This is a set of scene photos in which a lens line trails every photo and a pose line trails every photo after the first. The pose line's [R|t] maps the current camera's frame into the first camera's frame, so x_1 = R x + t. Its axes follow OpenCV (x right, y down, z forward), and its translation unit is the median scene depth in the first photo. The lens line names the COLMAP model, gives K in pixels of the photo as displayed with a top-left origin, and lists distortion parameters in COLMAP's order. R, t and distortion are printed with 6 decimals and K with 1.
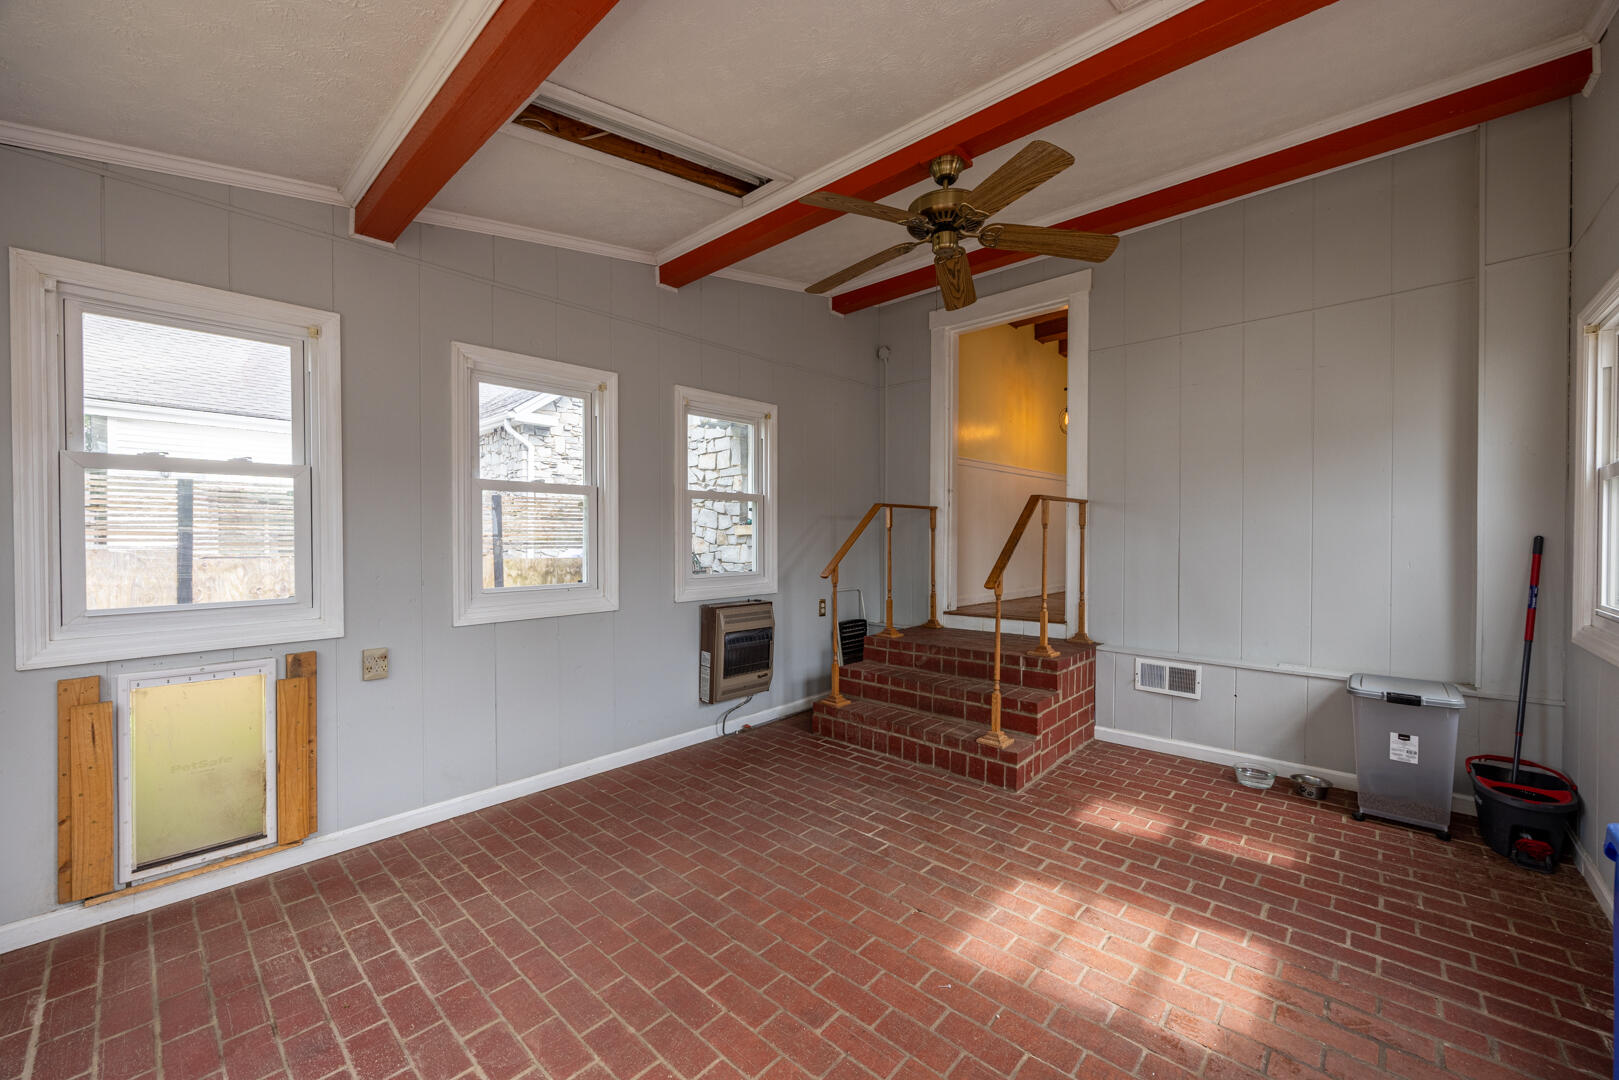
lens RADIAL K [[638.0, 0, 808.4], [0, 638.0, 533.8], [0, 0, 1]] dist [-0.000418, 0.000133]
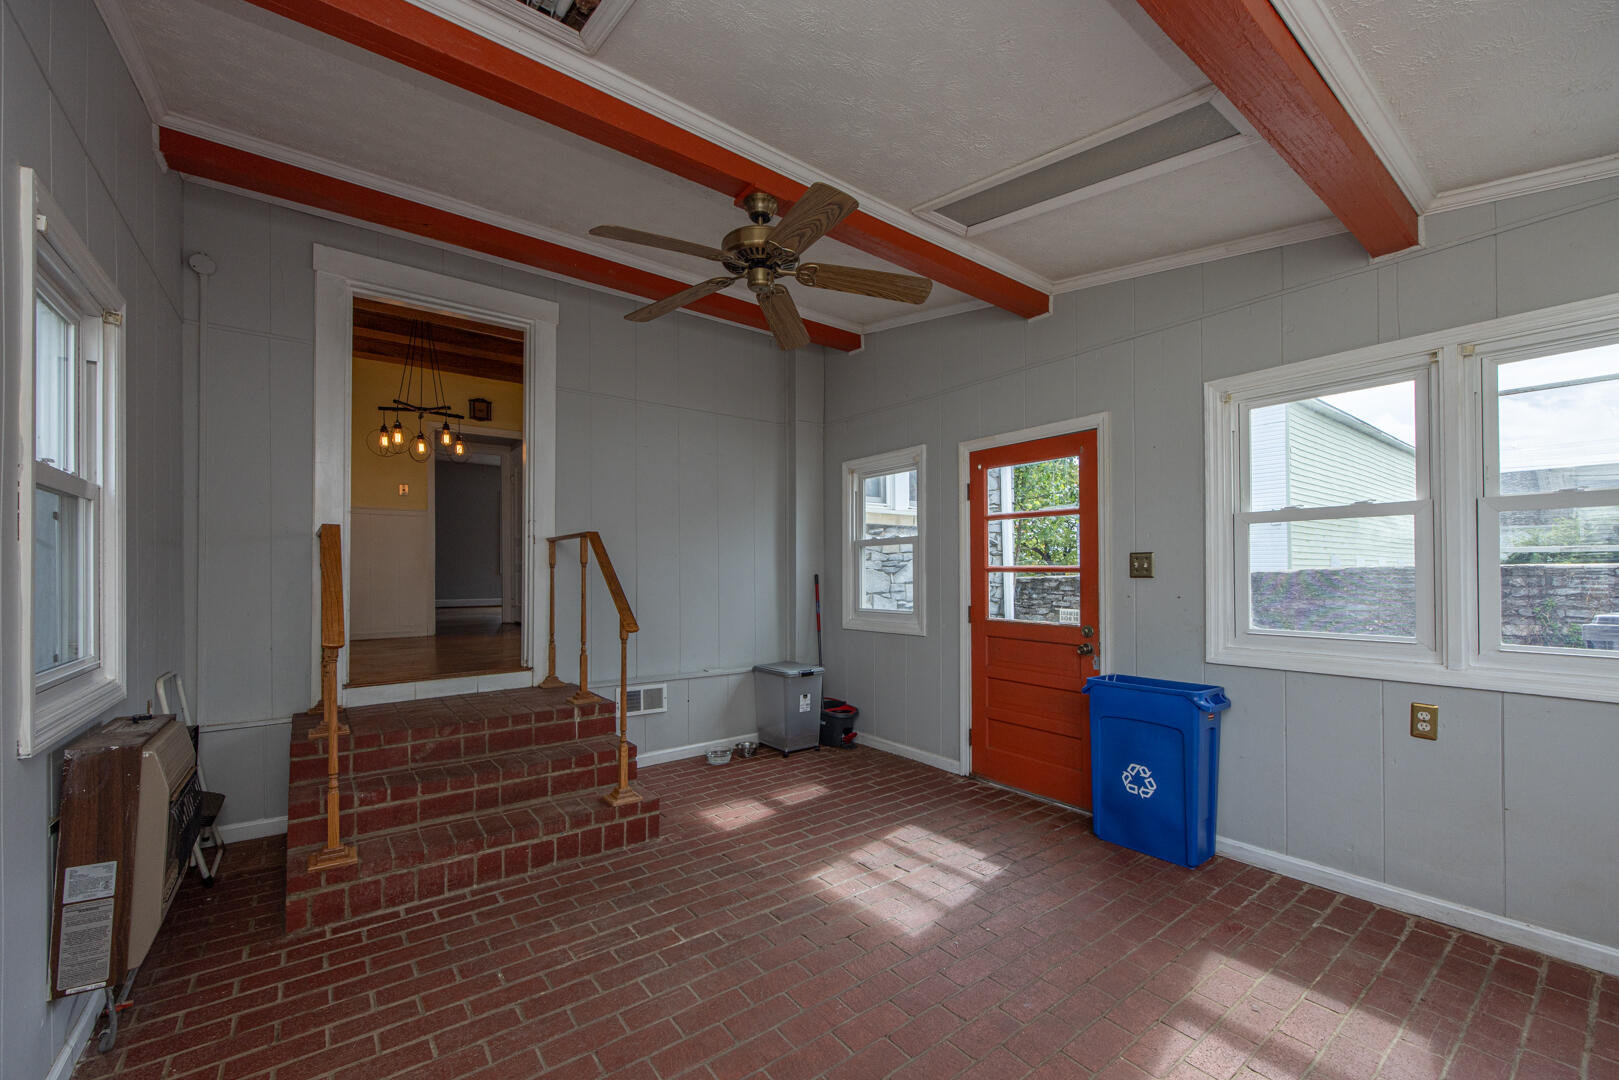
lens RADIAL K [[635.9, 0, 800.1], [0, 635.9, 554.3], [0, 0, 1]] dist [-0.001088, 0.000129]
pose [[0.186331, 0.031313, 0.981988, -0.635085], [0.000846, 0.999487, -0.032031, 0.004033], [-0.982487, 0.006799, 0.186209, 0.642420]]
